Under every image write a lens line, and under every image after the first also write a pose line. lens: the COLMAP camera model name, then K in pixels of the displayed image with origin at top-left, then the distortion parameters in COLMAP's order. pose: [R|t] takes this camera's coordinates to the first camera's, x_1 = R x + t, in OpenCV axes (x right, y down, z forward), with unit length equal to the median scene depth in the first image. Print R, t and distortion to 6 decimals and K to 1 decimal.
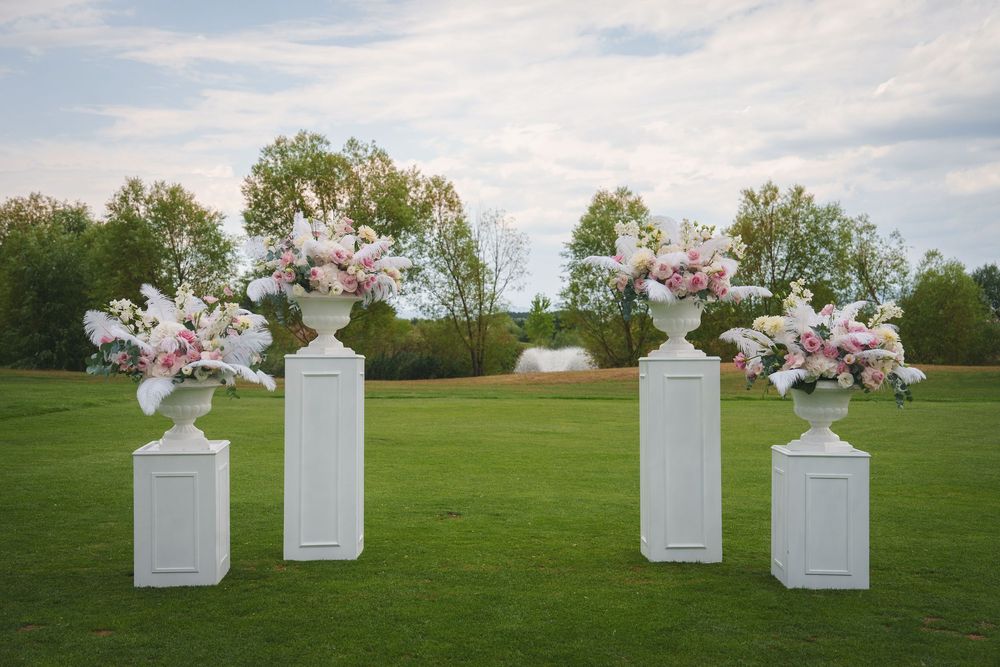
lens RADIAL K [[1201.0, 0, 552.8], [0, 1201.0, 332.5], [0, 0, 1]] dist [0.021200, 0.020409]
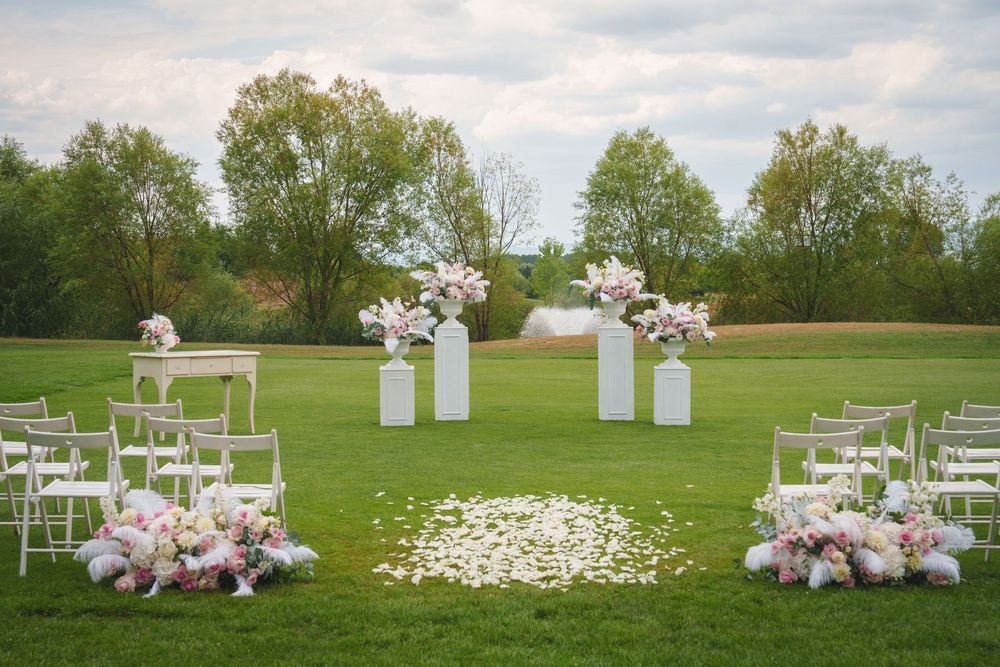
lens RADIAL K [[1703.3, 0, 500.0], [0, 1703.3, 333.5], [0, 0, 1]] dist [0.238864, -0.073587]
pose [[0.999104, -0.007707, -0.041604, 0.003411], [0.008994, 0.999484, 0.030834, -0.008730], [0.041345, -0.031181, 0.998658, -0.280723]]
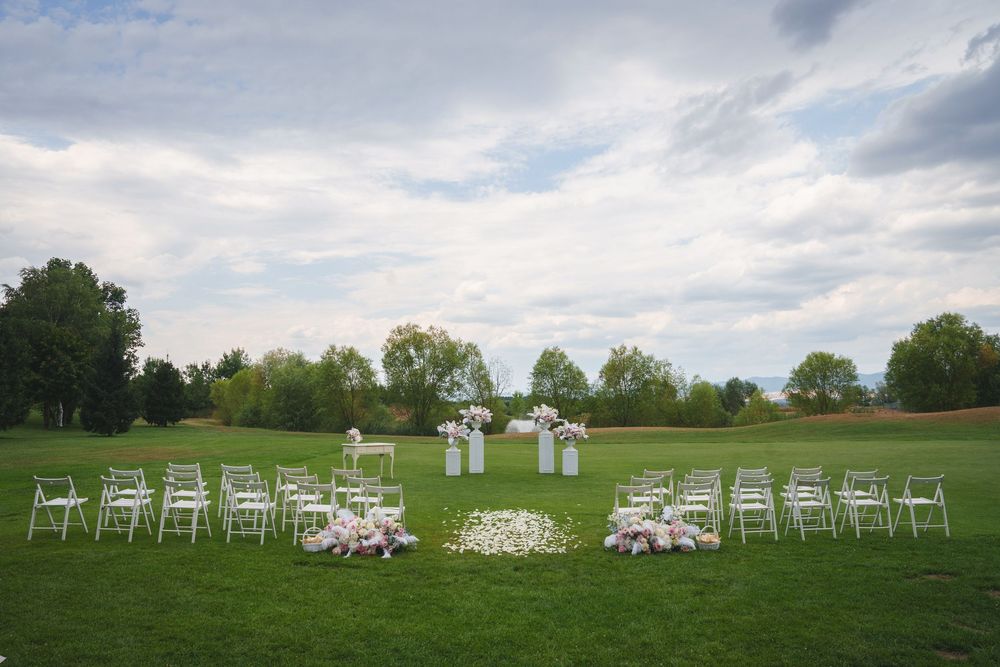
lens RADIAL K [[706.5, 0, 500.0], [0, 706.5, 333.5], [0, 0, 1]] dist [-0.121210, 0.000874]
pose [[0.999318, -0.011009, -0.035250, 0.002676], [0.007286, 0.994546, -0.104040, -0.012260], [0.036203, 0.103712, 0.993948, -0.273696]]
